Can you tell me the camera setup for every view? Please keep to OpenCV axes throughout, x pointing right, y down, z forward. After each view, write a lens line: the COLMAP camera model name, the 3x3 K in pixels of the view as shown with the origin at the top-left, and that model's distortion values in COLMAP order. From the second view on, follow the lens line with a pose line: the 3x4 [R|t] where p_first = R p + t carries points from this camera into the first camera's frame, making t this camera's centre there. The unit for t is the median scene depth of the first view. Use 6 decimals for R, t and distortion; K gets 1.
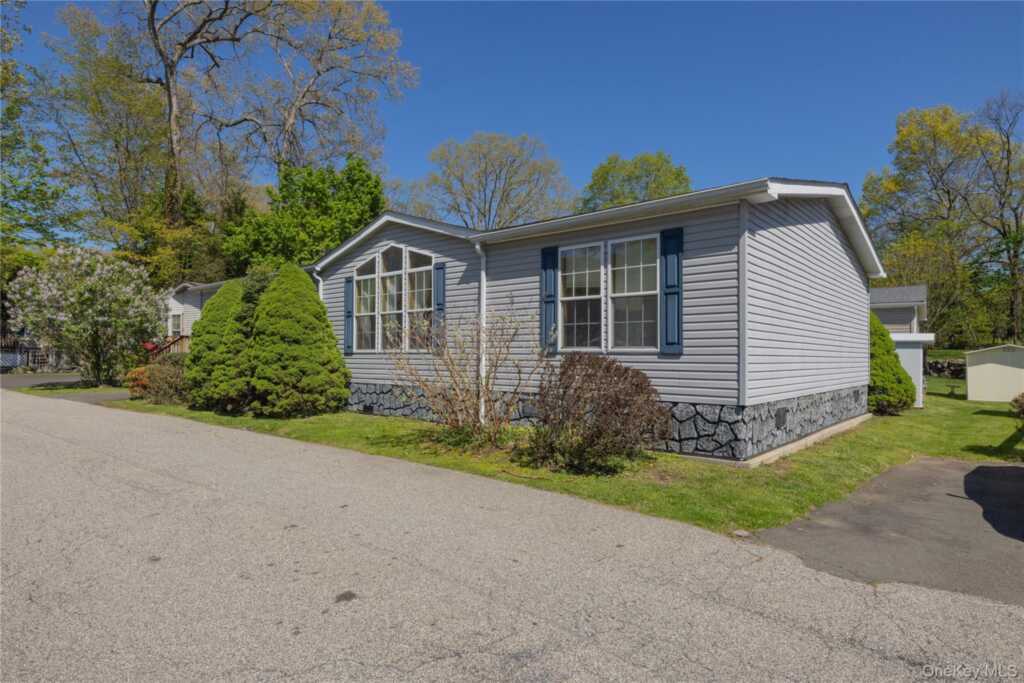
lens RADIAL K [[631.0, 0, 501.5], [0, 631.0, 335.8], [0, 0, 1]] dist [0.001308, -0.005900]
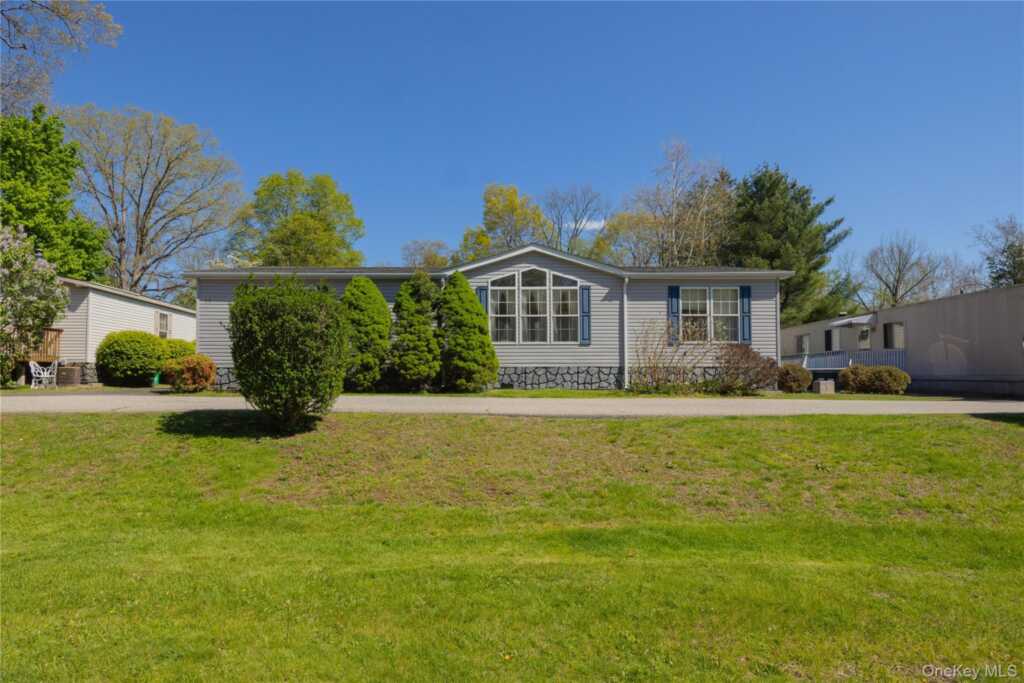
lens RADIAL K [[631.0, 0, 507.0], [0, 631.0, 348.2], [0, 0, 1]] dist [0.001308, -0.005900]
pose [[0.695269, 0.026430, 0.718263, -1.196904], [-0.014375, 0.999635, -0.022869, 0.067214], [-0.718605, 0.005576, 0.695396, 0.060374]]
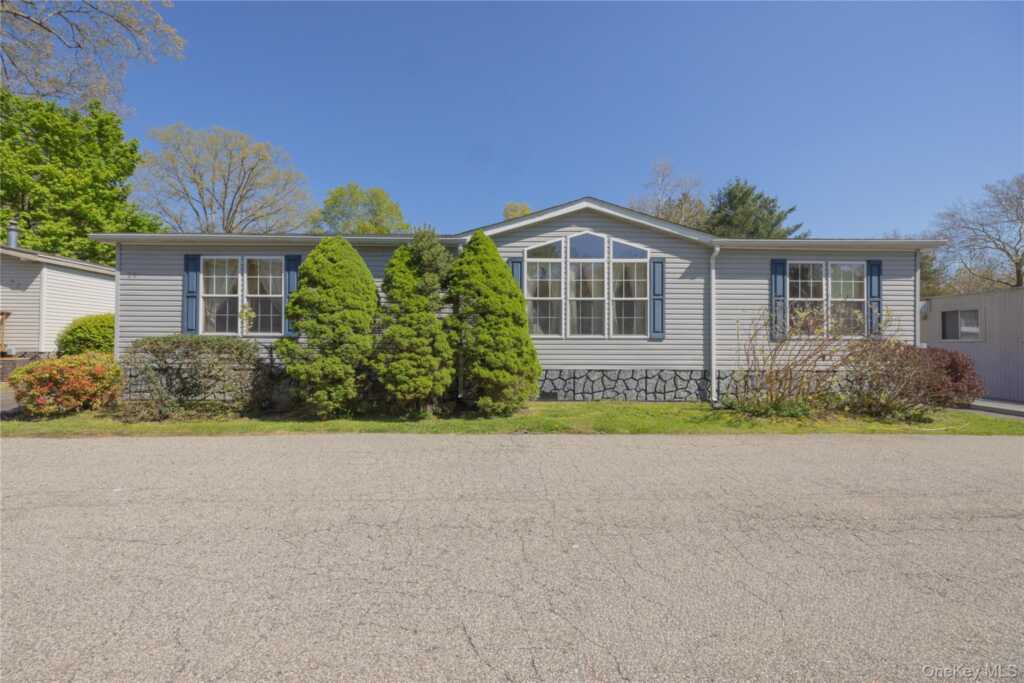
lens RADIAL K [[370.0, 0, 510.1], [0, 370.0, 334.2], [0, 0, 1]] dist [0.001854, -0.000330]
pose [[0.703789, 0.007765, 0.710366, -0.668131], [-0.022099, 0.999696, 0.010967, 0.016119], [-0.710065, -0.023417, 0.703747, 0.648806]]
